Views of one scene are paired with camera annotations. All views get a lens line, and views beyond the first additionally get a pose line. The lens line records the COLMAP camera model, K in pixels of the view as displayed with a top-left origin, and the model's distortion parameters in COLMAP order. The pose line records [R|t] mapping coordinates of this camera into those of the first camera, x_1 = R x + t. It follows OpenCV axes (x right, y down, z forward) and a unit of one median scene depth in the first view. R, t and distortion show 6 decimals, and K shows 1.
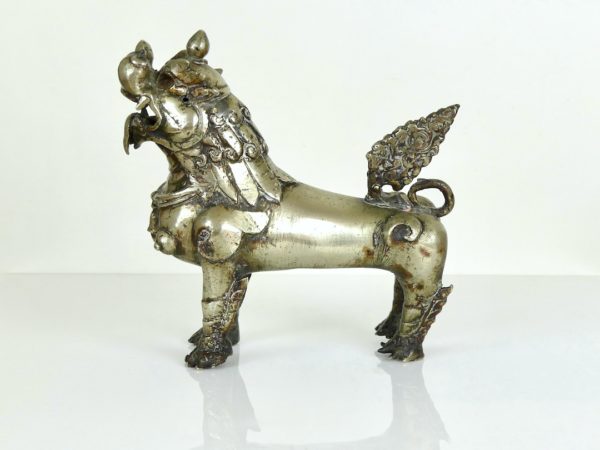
lens RADIAL K [[1603.0, 0, 300.4], [0, 1603.0, 225.8], [0, 0, 1]] dist [0.033910, 0.000000]
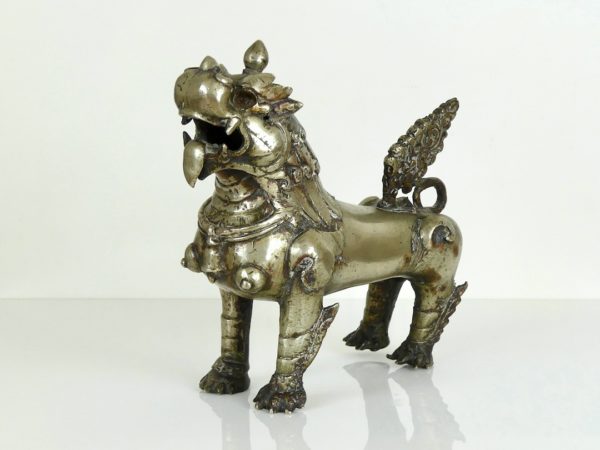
lens RADIAL K [[1603.0, 0, 299.8], [0, 1603.0, 225.2], [0, 0, 1]] dist [0.033910, 0.000000]
pose [[0.867914, -0.133981, 0.478303, -0.488150], [0.139020, 0.989973, 0.025046, -0.038398], [-0.476863, 0.044756, 0.877837, 0.199578]]
